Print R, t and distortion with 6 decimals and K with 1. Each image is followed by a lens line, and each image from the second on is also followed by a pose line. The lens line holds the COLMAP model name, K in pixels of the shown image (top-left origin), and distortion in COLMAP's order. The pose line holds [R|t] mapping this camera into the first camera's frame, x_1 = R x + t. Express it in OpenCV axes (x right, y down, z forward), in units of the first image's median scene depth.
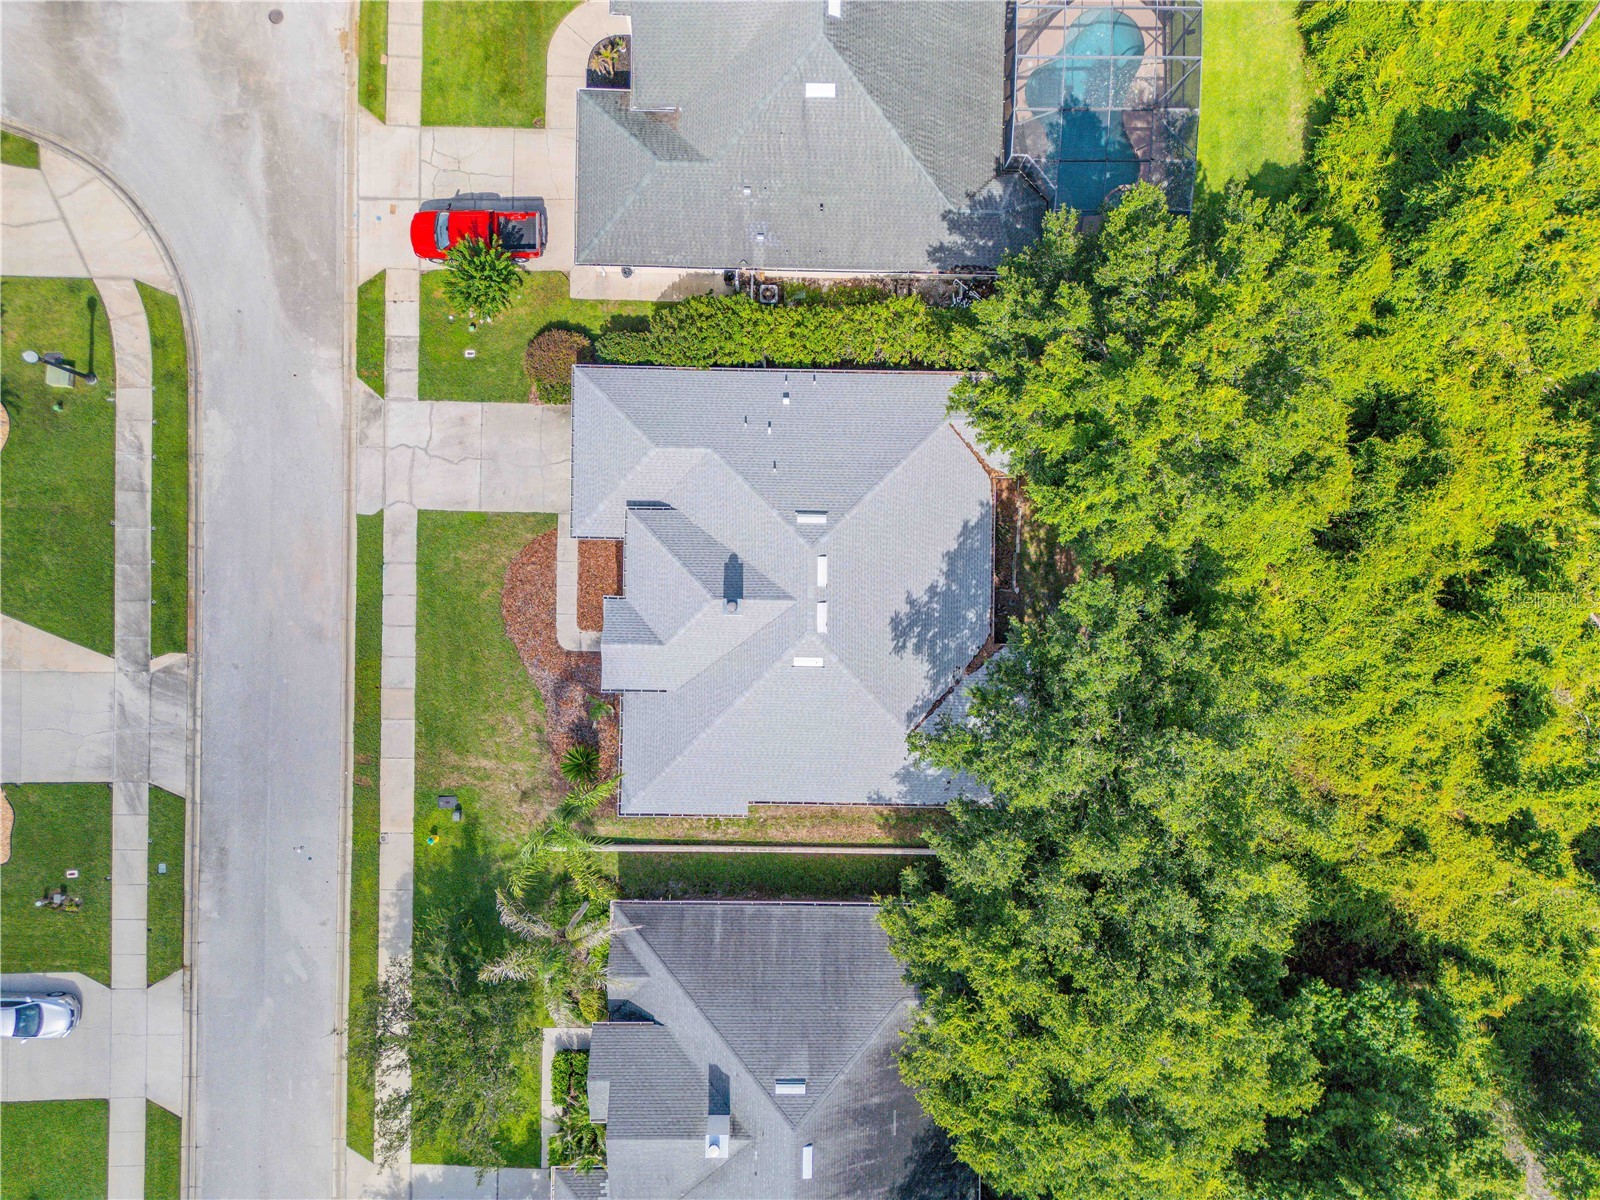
lens RADIAL K [[1125.6, 0, 800.0], [0, 1125.6, 600.0], [0, 0, 1]] dist [0.069677, -0.075224]
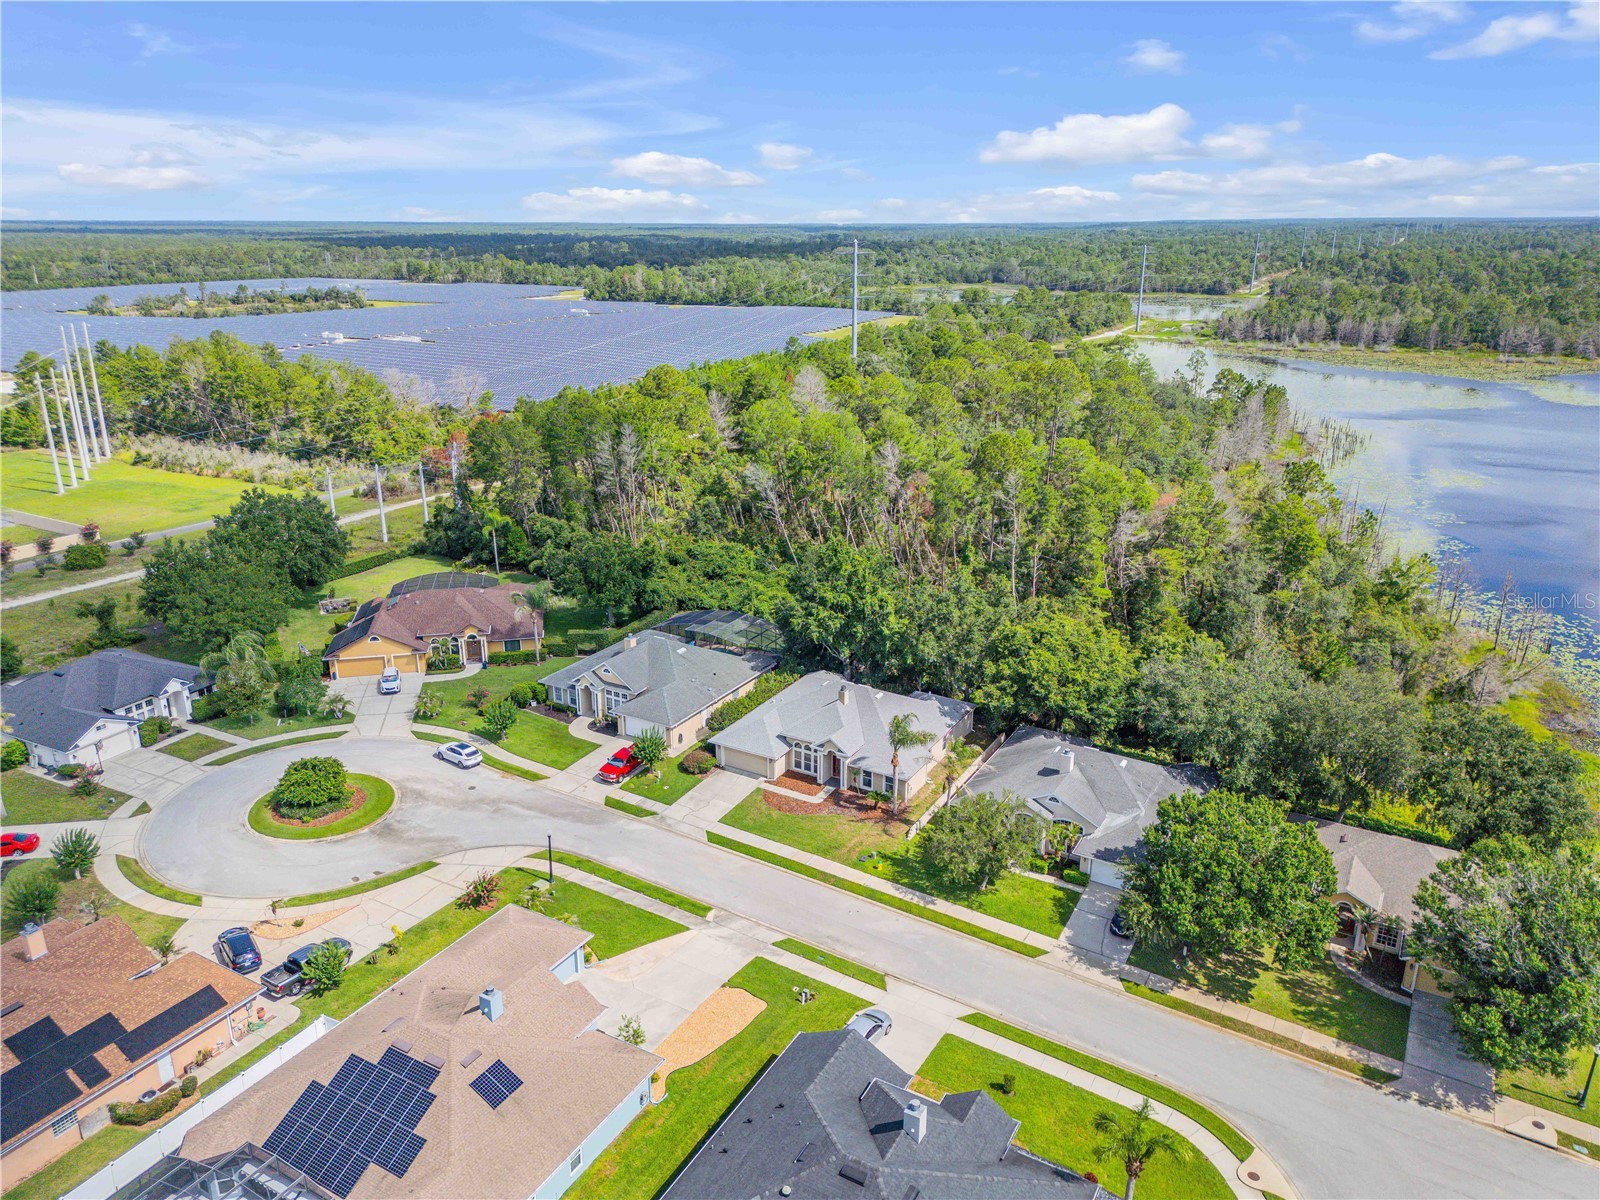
lens RADIAL K [[1134.9, 0, 800.0], [0, 1134.9, 600.0], [0, 0, 1]] dist [0.054440, -0.048069]
pose [[0.490669, -0.288116, 0.822334, -1.711079], [0.871322, 0.169286, -0.460588, 0.843135], [-0.006507, 0.942514, 0.334105, 0.026391]]
